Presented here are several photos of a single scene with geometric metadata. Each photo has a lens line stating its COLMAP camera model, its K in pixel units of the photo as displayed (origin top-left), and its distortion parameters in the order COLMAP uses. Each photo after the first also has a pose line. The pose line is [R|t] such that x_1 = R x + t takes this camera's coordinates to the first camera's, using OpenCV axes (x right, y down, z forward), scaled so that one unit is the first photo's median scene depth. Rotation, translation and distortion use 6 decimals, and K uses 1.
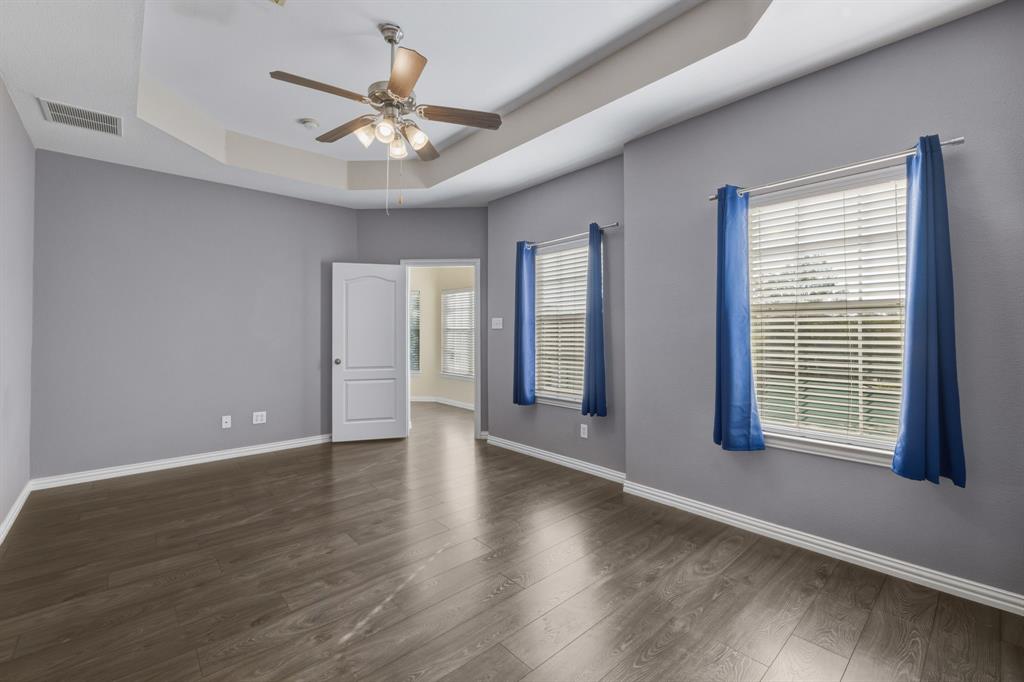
lens RADIAL K [[429.4, 0, 504.6], [0, 429.4, 330.3], [0, 0, 1]] dist [-0.008804, 0.000348]
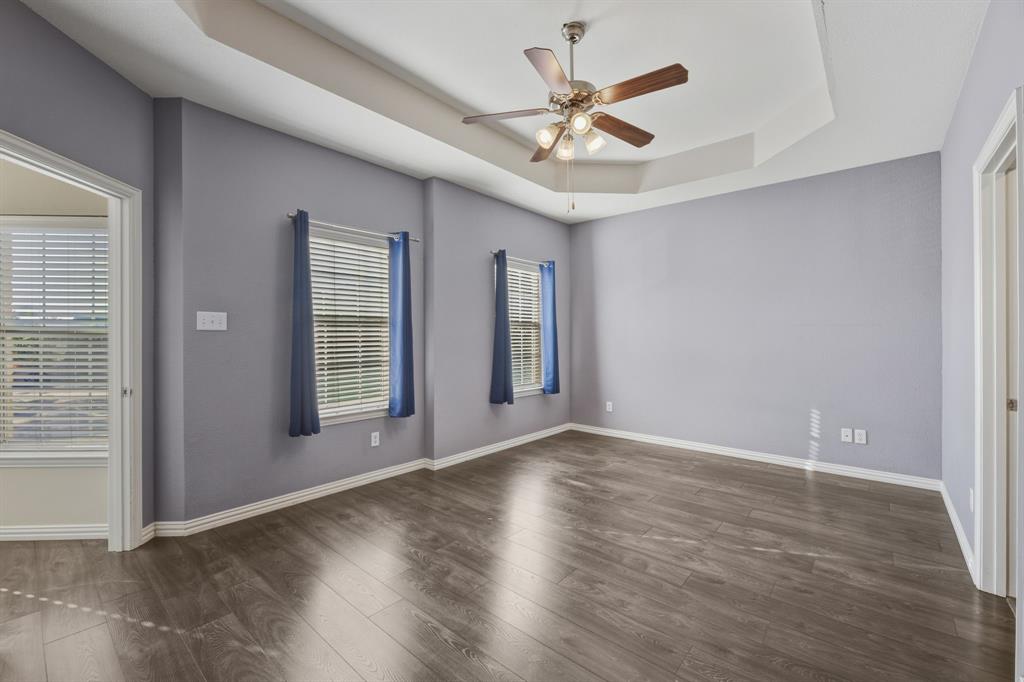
lens RADIAL K [[429.4, 0, 509.0], [0, 429.4, 338.1], [0, 0, 1]] dist [-0.008804, 0.000348]
pose [[-0.126470, 0.002052, 0.991968, -1.041090], [0.000182, 0.999998, -0.002045, 0.014770], [-0.991970, -0.000078, -0.126470, 1.072712]]
